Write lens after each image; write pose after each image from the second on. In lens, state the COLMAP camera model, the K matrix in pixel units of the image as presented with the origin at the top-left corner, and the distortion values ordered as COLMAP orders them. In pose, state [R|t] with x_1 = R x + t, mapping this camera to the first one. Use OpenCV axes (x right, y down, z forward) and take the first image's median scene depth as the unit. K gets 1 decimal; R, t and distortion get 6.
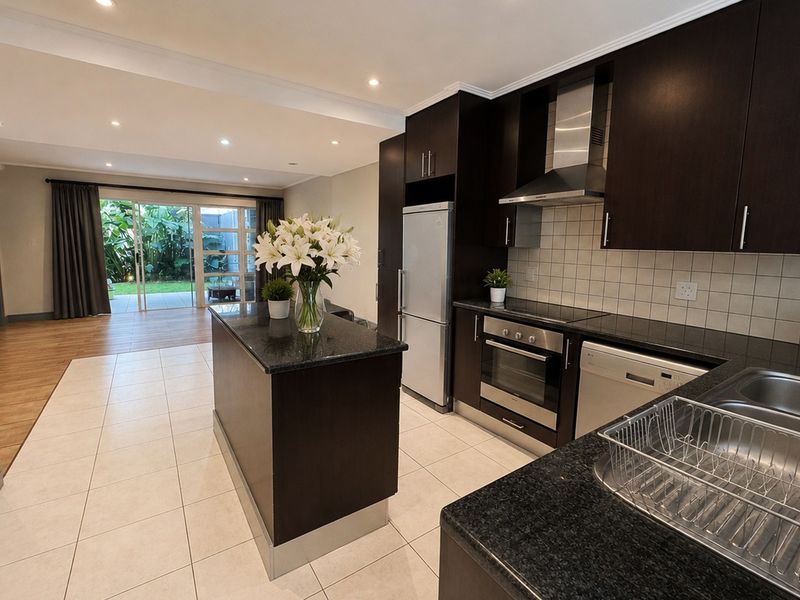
lens RADIAL K [[379.2, 0, 405.1], [0, 379.2, 293.2], [0, 0, 1]] dist [-0.007715, 0.001224]
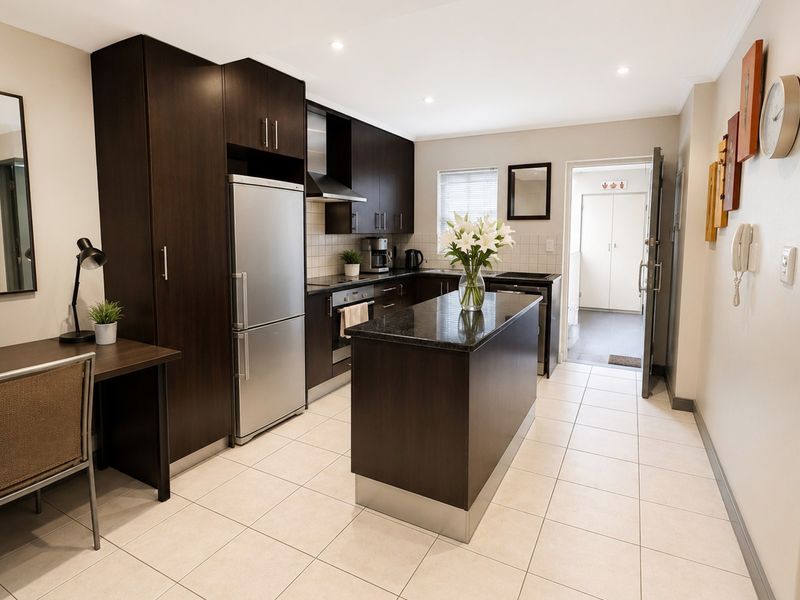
lens RADIAL K [[416.8, 0, 410.6], [0, 416.8, 263.8], [0, 0, 1]] dist [-0.000785, -0.000558]
pose [[-0.456470, -0.095298, 0.884620, -0.933634], [0.098833, 0.982664, 0.156858, -0.186507], [-0.884233, 0.159030, -0.439138, 1.222896]]
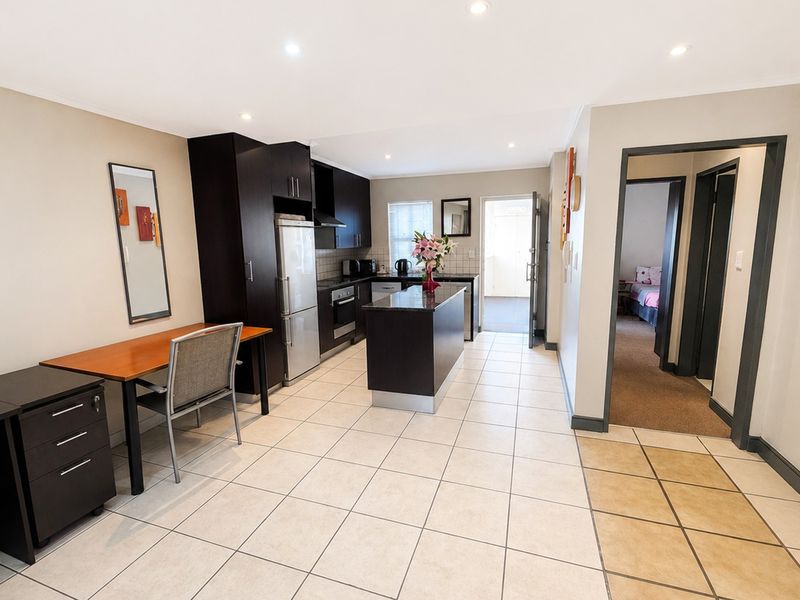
lens RADIAL K [[379.2, 0, 406.7], [0, 379.2, 300.0], [0, 0, 1]] dist [-0.007715, 0.001224]
pose [[-0.599983, -0.128179, 0.789678, -1.235337], [0.110930, 0.964217, 0.240793, -0.252663], [-0.792285, 0.232070, -0.564294, 1.563541]]
